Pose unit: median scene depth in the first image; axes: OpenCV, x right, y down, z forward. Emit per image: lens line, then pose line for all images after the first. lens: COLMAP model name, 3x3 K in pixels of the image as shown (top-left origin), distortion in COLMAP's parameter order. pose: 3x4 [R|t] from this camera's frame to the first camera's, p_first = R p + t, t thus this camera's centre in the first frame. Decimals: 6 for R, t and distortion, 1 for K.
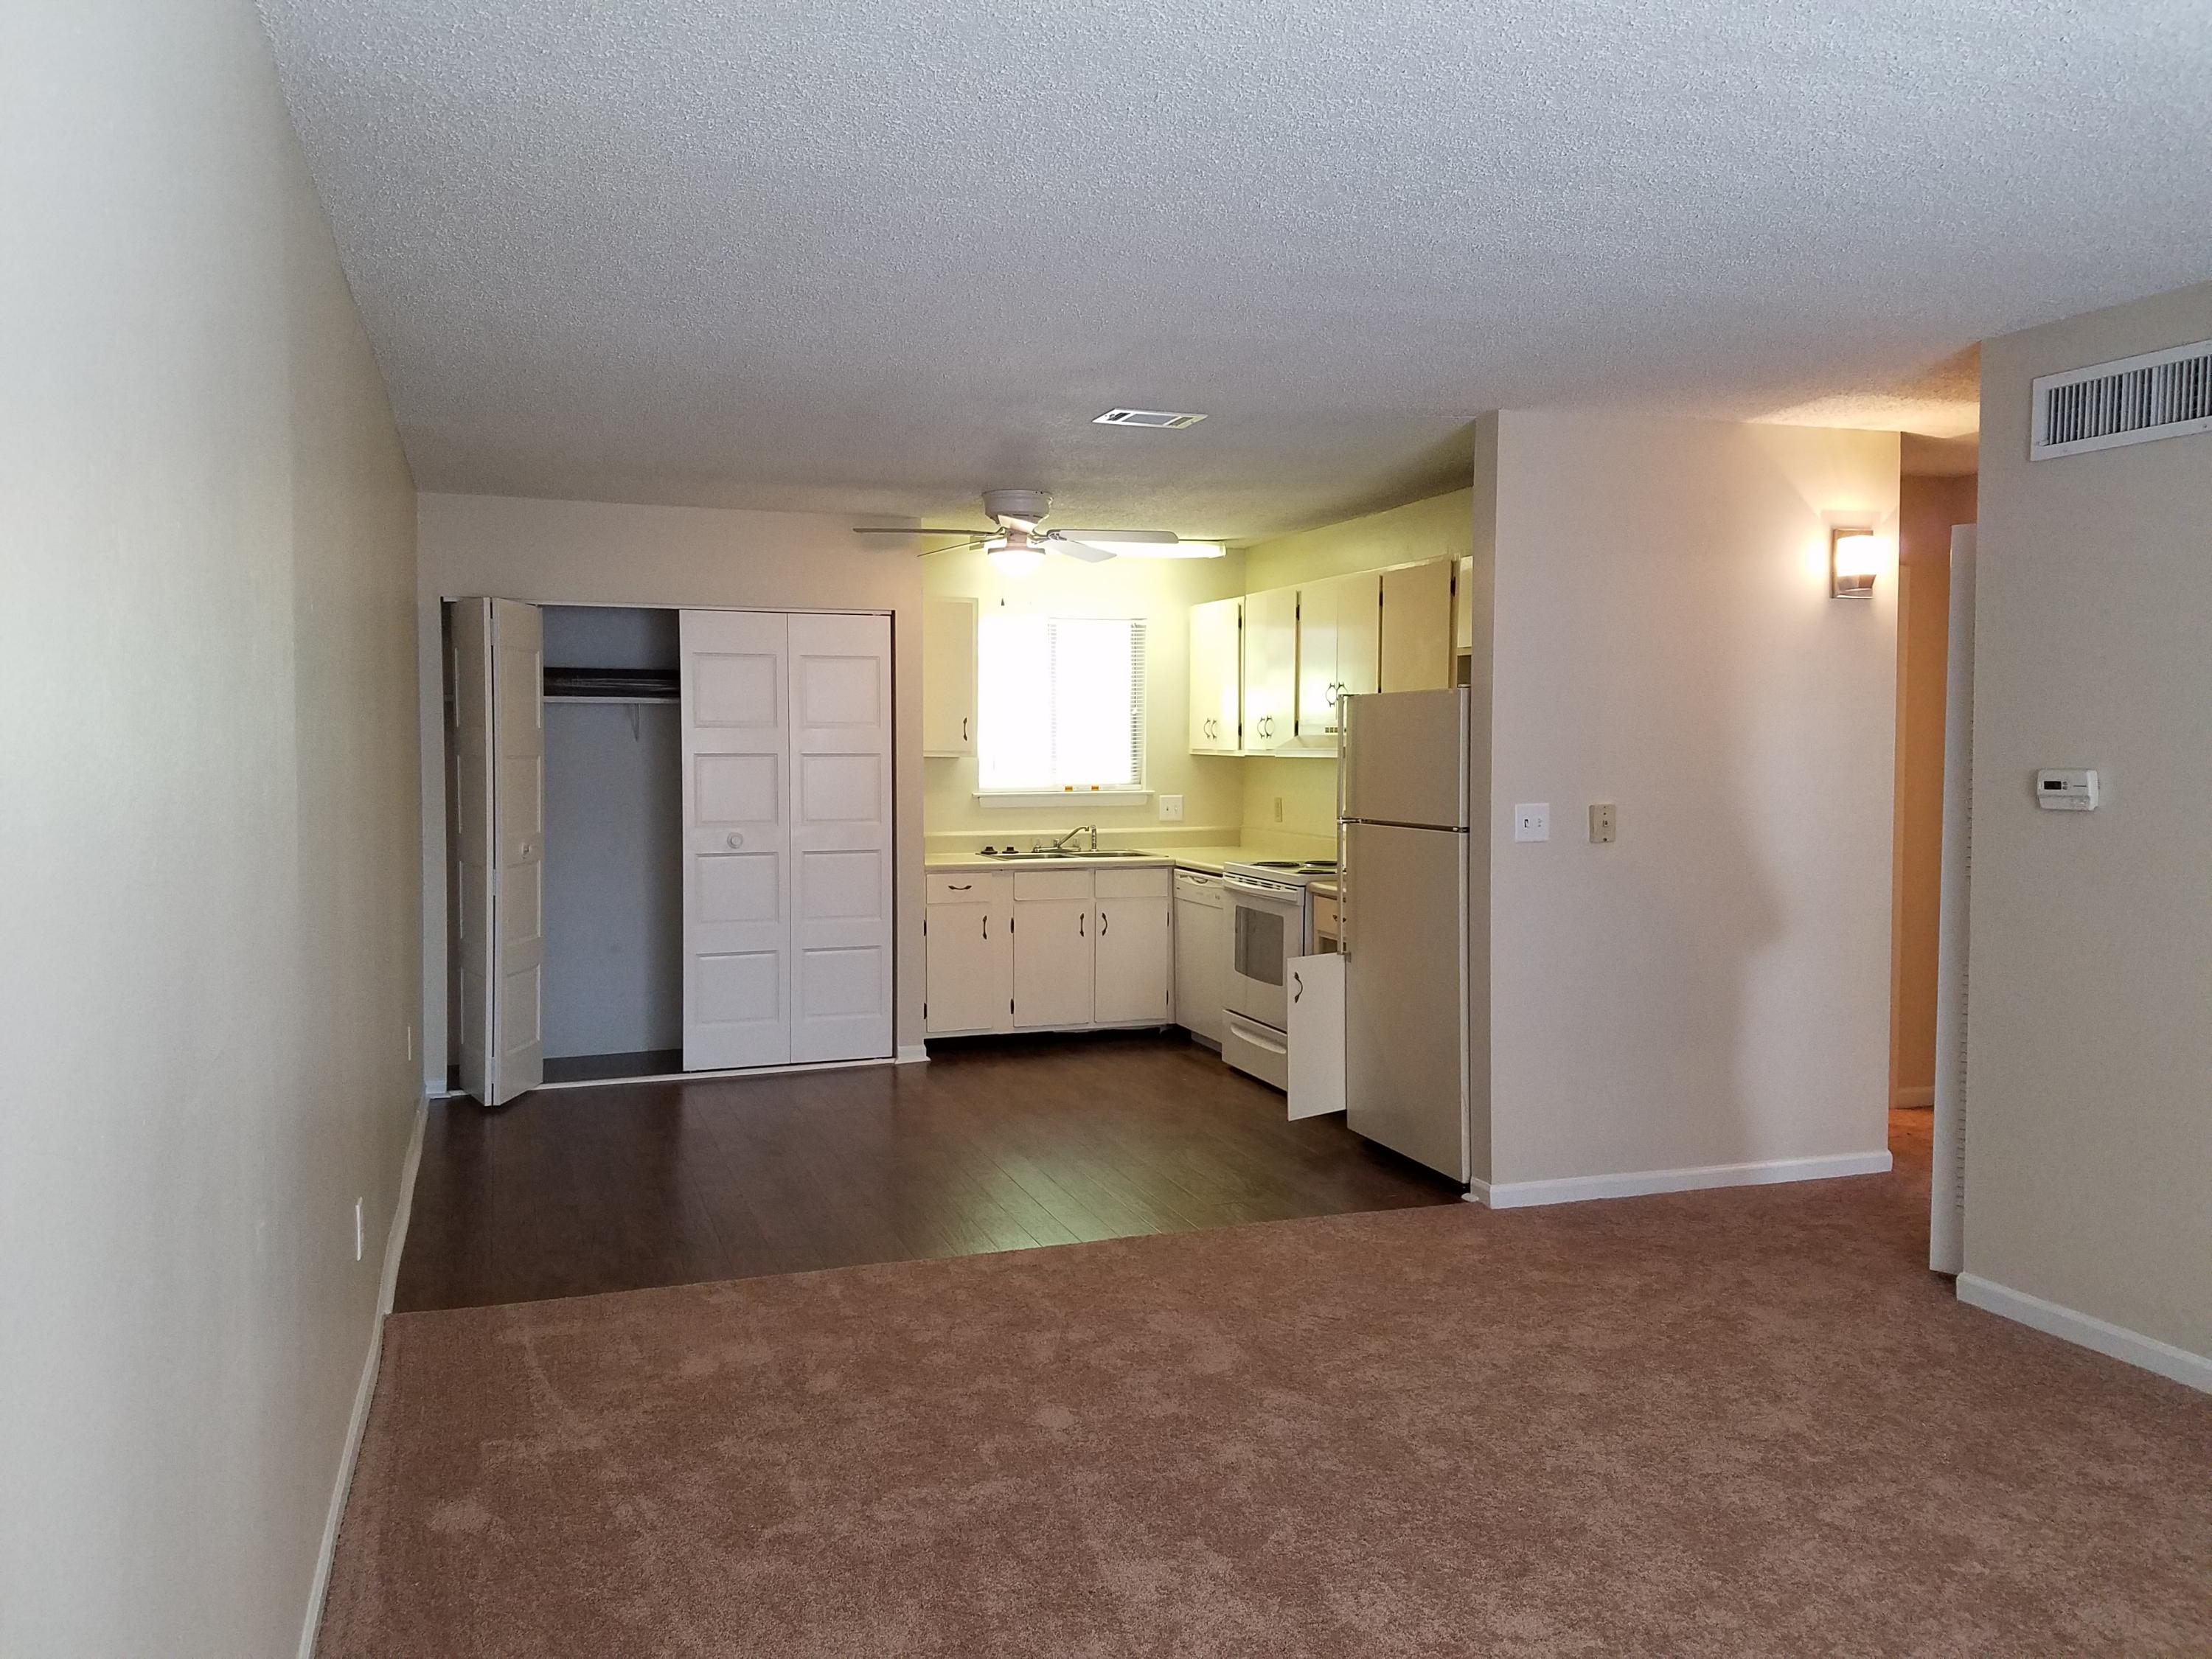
lens RADIAL K [[1731.8, 0, 1119.9], [0, 1731.8, 795.2], [0, 0, 1]] dist [0.234639, -0.338414]
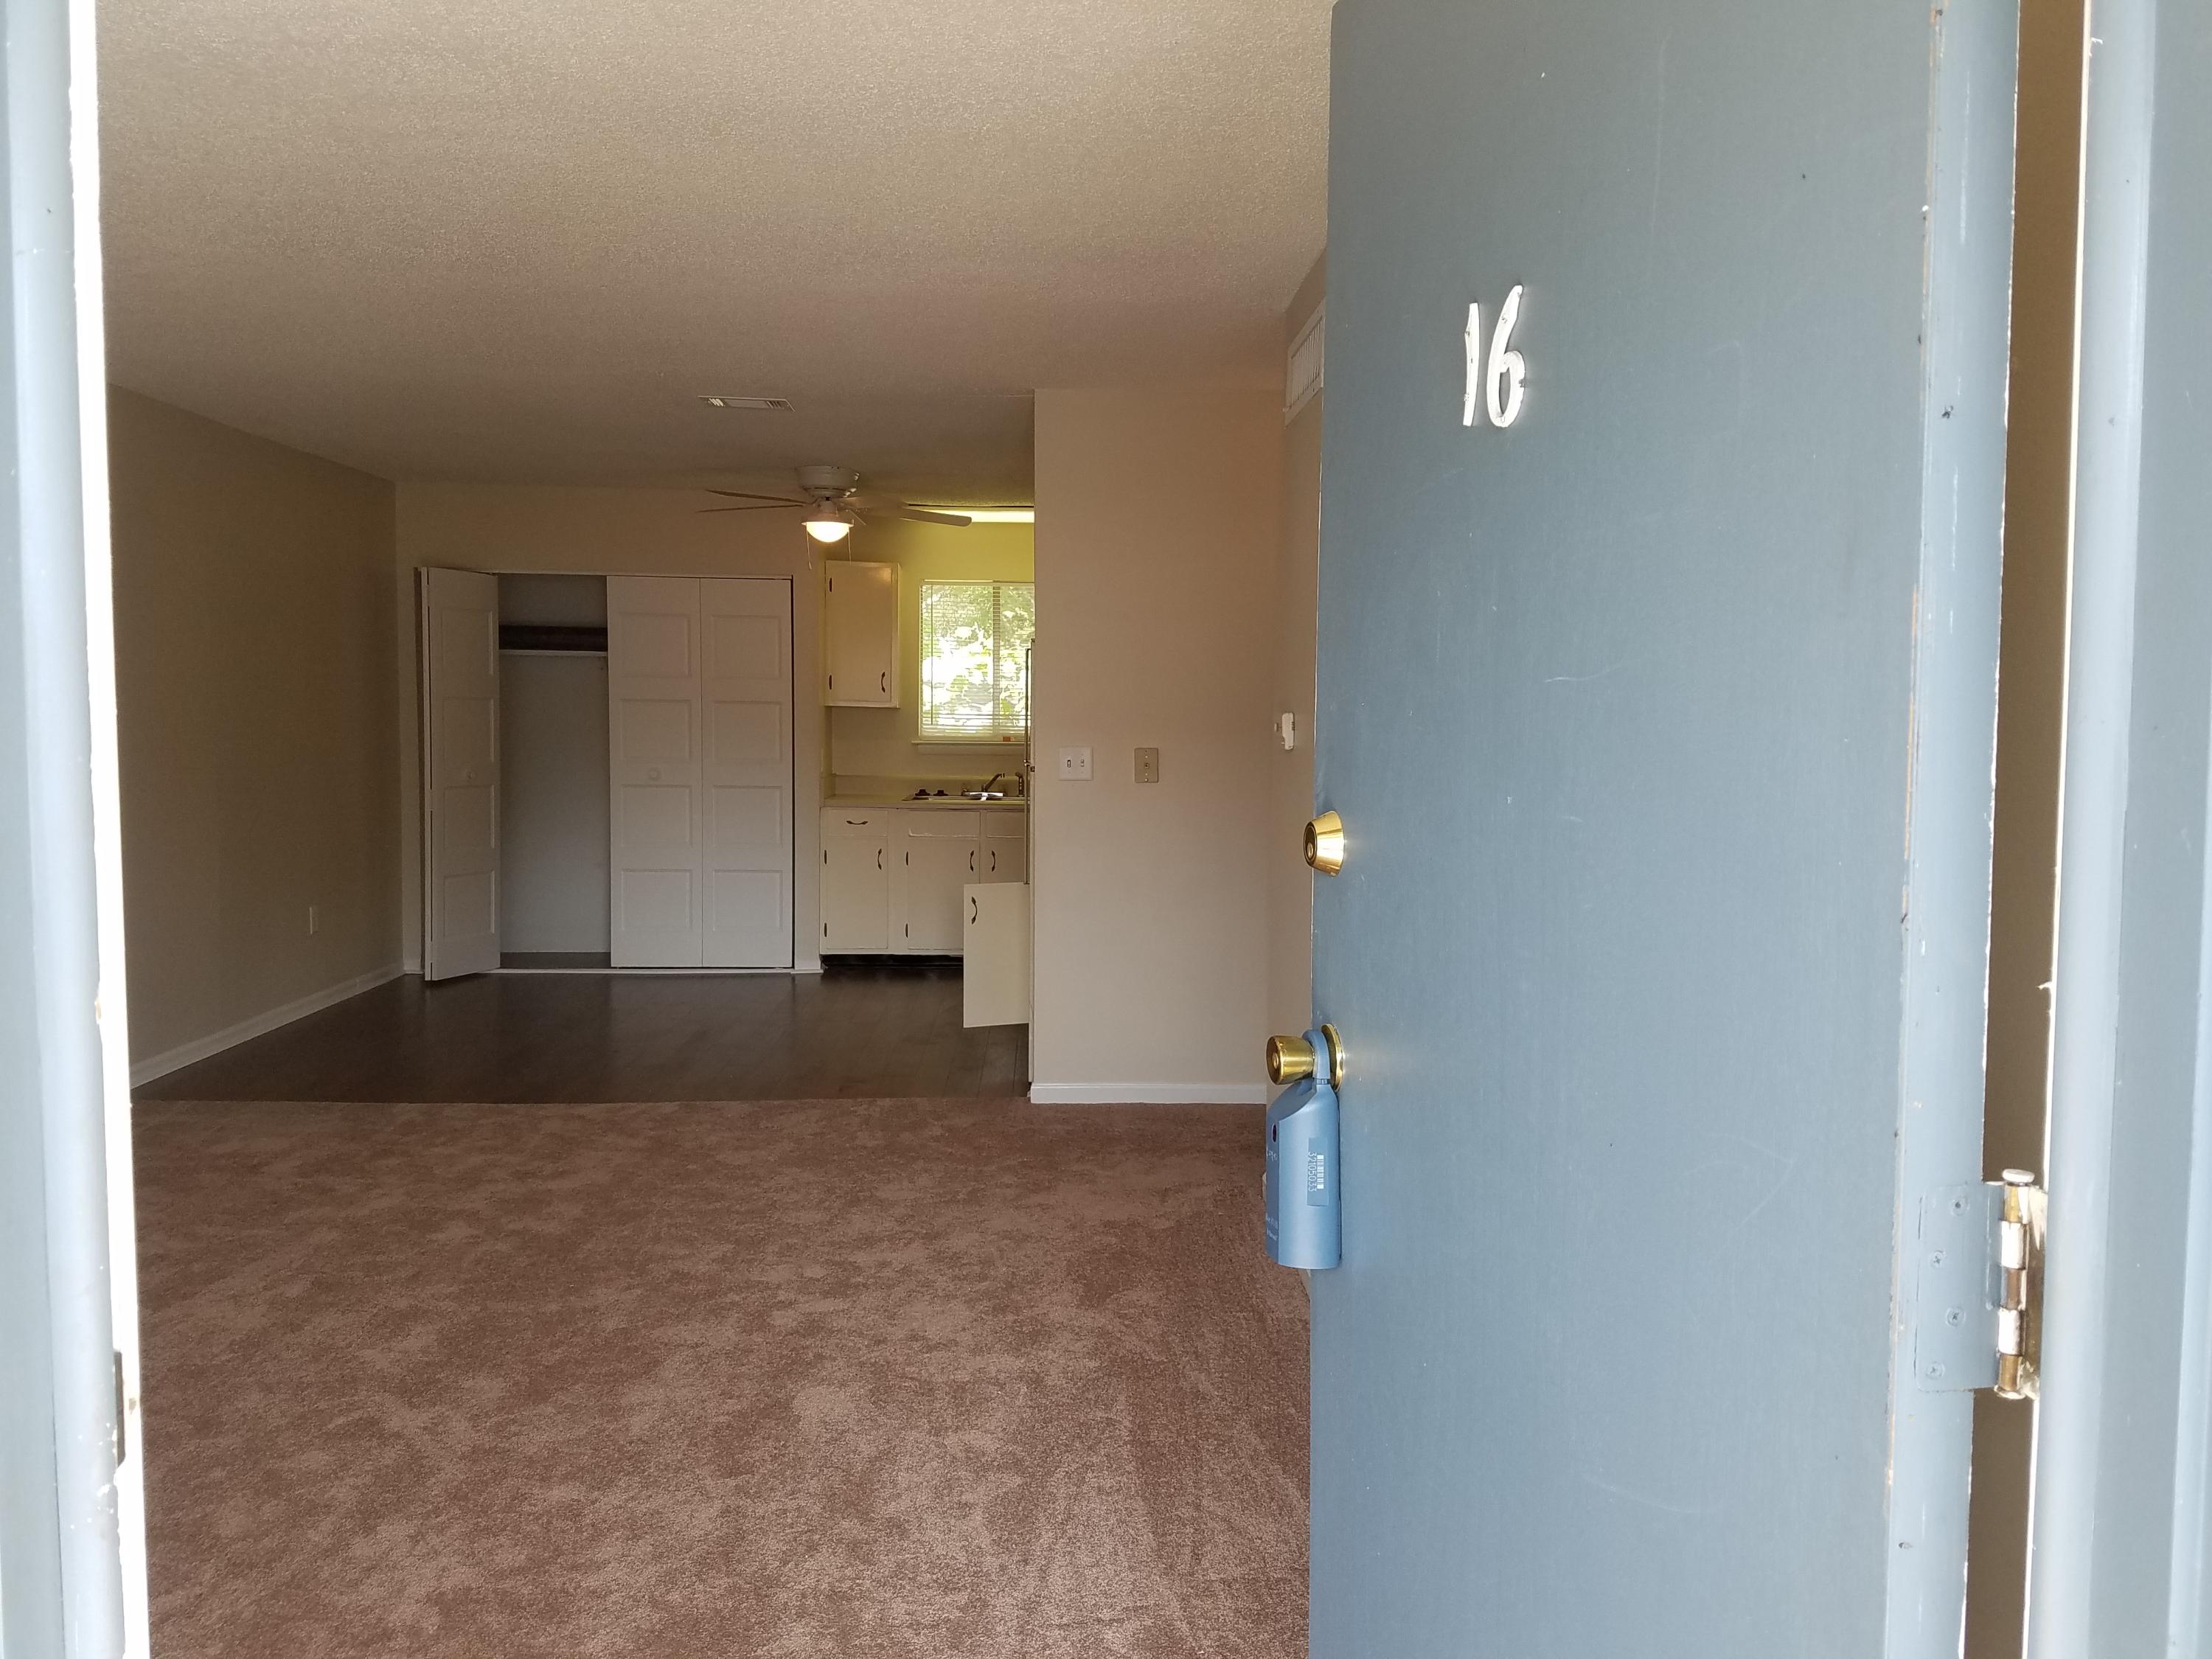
lens RADIAL K [[1731.8, 0, 1119.9], [0, 1731.8, 795.2], [0, 0, 1]] dist [0.234639, -0.338414]
pose [[0.953419, 0.027387, -0.300404, 0.408591], [-0.022418, 0.999549, 0.019976, 0.009090], [0.300815, -0.012311, 0.953603, -0.027065]]
